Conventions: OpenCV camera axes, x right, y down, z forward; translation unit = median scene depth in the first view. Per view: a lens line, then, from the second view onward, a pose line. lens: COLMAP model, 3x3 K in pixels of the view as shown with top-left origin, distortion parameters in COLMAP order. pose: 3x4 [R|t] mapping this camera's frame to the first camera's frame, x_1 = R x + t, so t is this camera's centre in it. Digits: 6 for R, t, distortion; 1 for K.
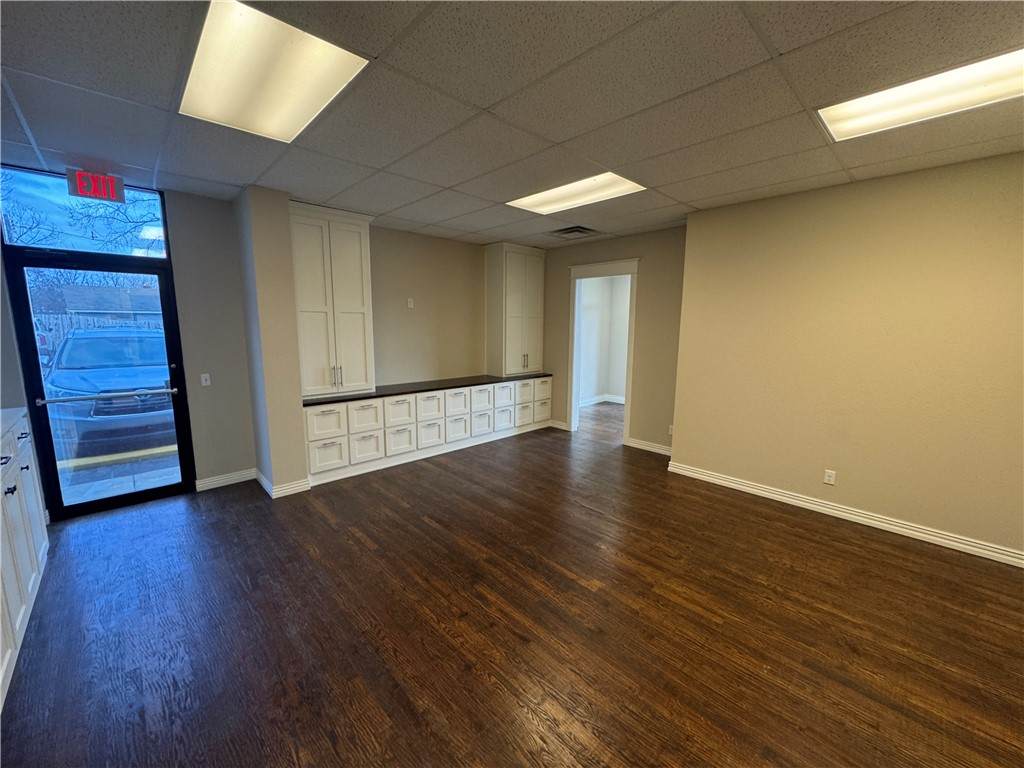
lens RADIAL K [[408.6, 0, 512.1], [0, 408.6, 384.9], [0, 0, 1]] dist [0.000403, 0.000080]
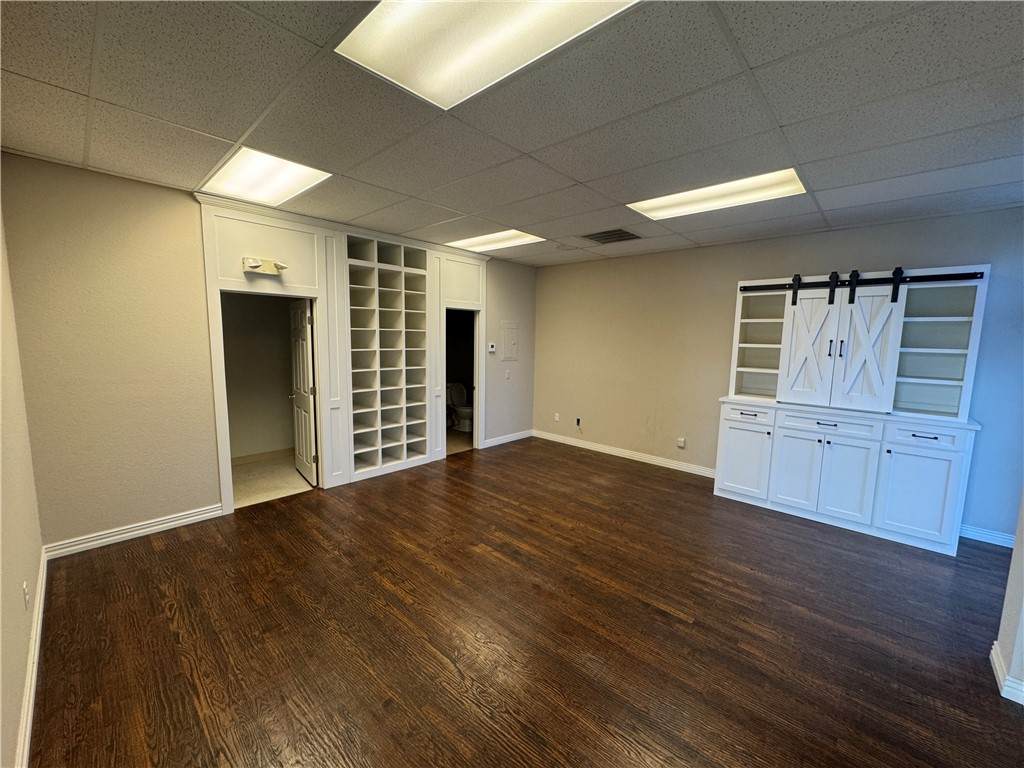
lens RADIAL K [[408.6, 0, 511.9], [0, 408.6, 383.5], [0, 0, 1]] dist [0.000403, 0.000080]
pose [[-0.997294, -0.022355, -0.070037, 0.203141], [-0.039953, 0.964497, 0.261052, -0.323624], [0.061715, 0.263144, -0.962781, 2.081448]]
